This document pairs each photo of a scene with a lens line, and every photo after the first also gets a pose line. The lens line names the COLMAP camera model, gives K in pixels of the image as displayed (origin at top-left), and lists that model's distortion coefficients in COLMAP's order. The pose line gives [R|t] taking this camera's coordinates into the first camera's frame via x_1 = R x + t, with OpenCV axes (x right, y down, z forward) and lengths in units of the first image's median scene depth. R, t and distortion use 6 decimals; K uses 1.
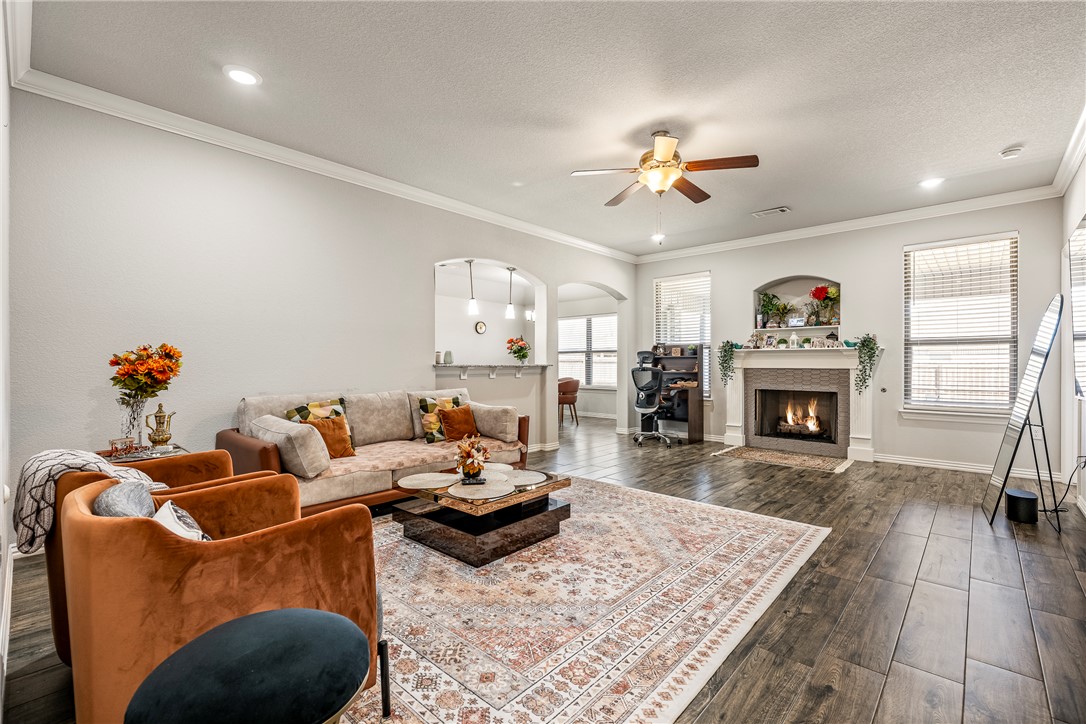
lens RADIAL K [[477.9, 0, 543.0], [0, 477.9, 362.0], [0, 0, 1]] dist [0.001178, -0.000022]
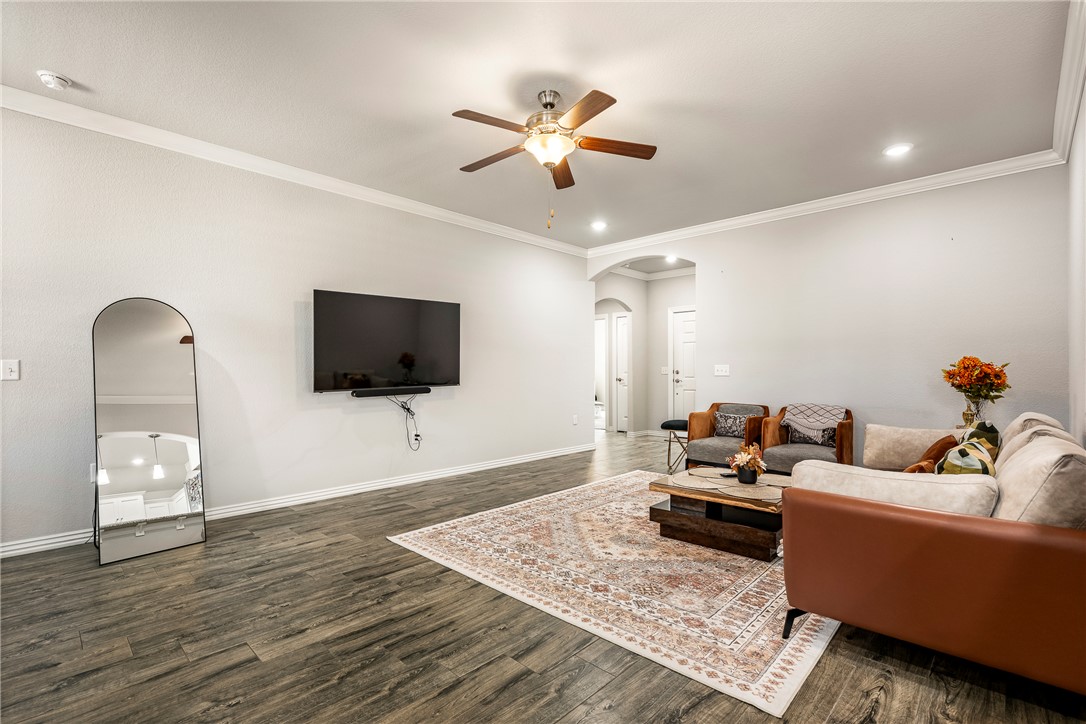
lens RADIAL K [[493.4, 0, 544.8], [0, 493.4, 367.3], [0, 0, 1]] dist [-0.000585, -0.000017]
pose [[-0.999783, -0.002540, 0.020668, 0.221452], [-0.002676, 0.999975, -0.006547, 0.001257], [-0.020651, -0.006601, -0.999765, 1.748799]]
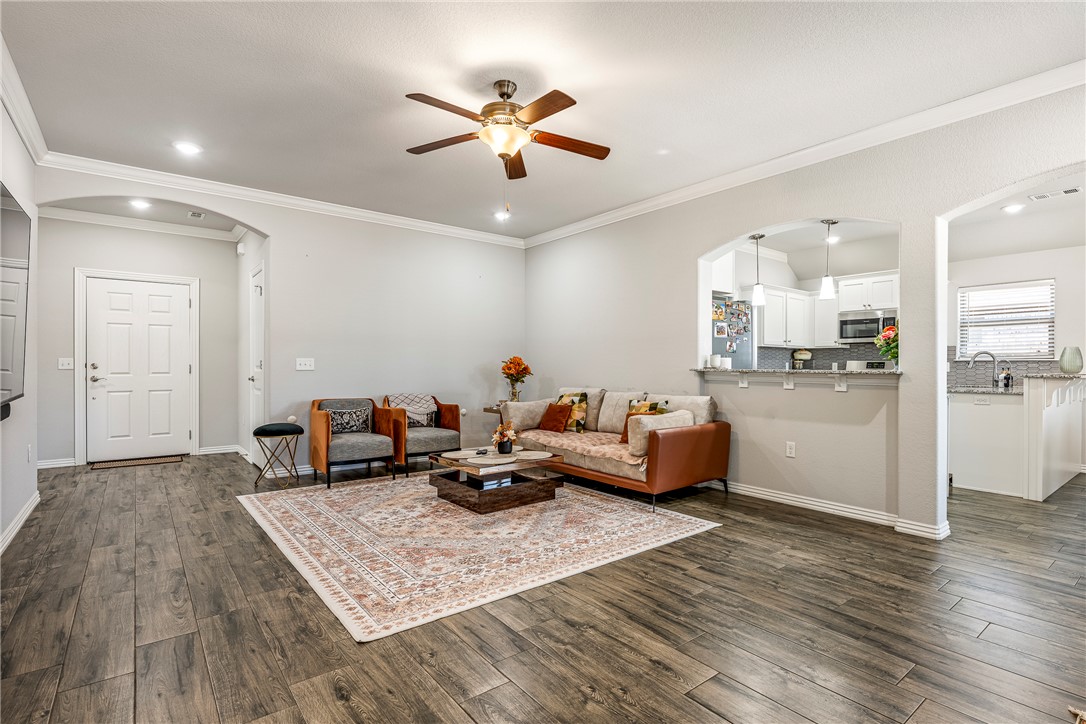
lens RADIAL K [[528.4, 0, 573.3], [0, 528.4, 365.7], [0, 0, 1]] dist [0.001922, 0.000460]
pose [[-0.137598, -0.002344, -0.990485, 1.058678], [-0.003999, 0.999990, -0.001811, 0.002795], [0.990480, 0.003712, -0.137606, 1.171992]]
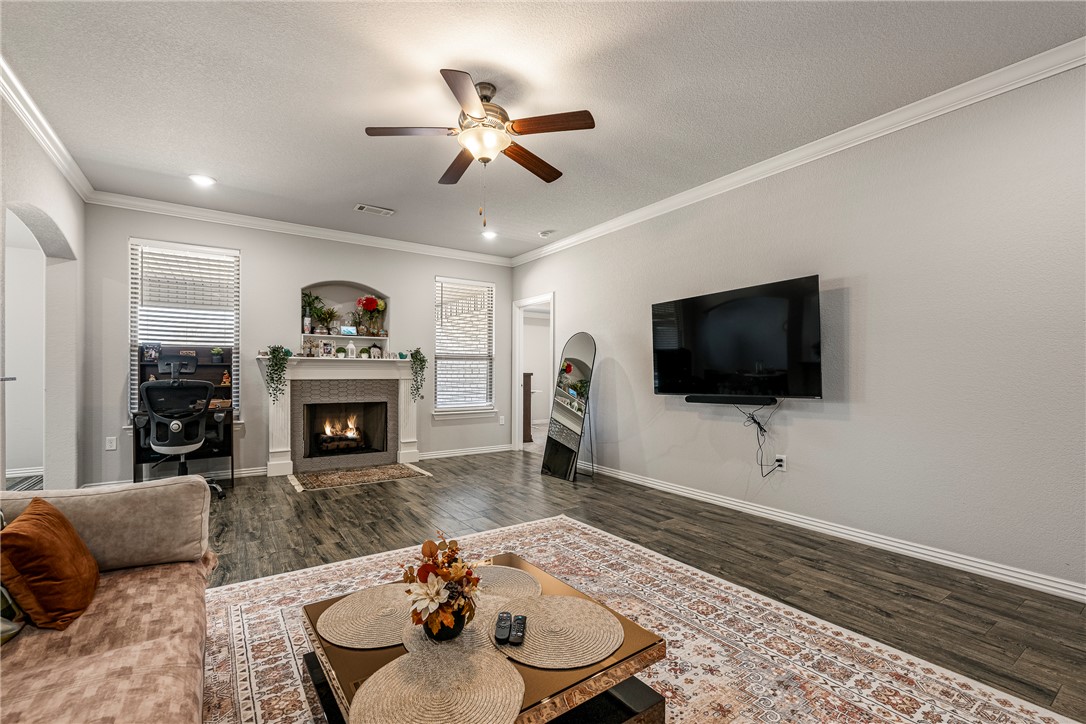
lens RADIAL K [[468.3, 0, 532.7], [0, 468.3, 375.8], [0, 0, 1]] dist [-0.000472, 0.000062]
pose [[0.233787, -0.004785, 0.972276, -0.468678], [-0.004891, 0.999969, 0.006097, -0.001681], [-0.972275, -0.006181, 0.233757, 0.695930]]
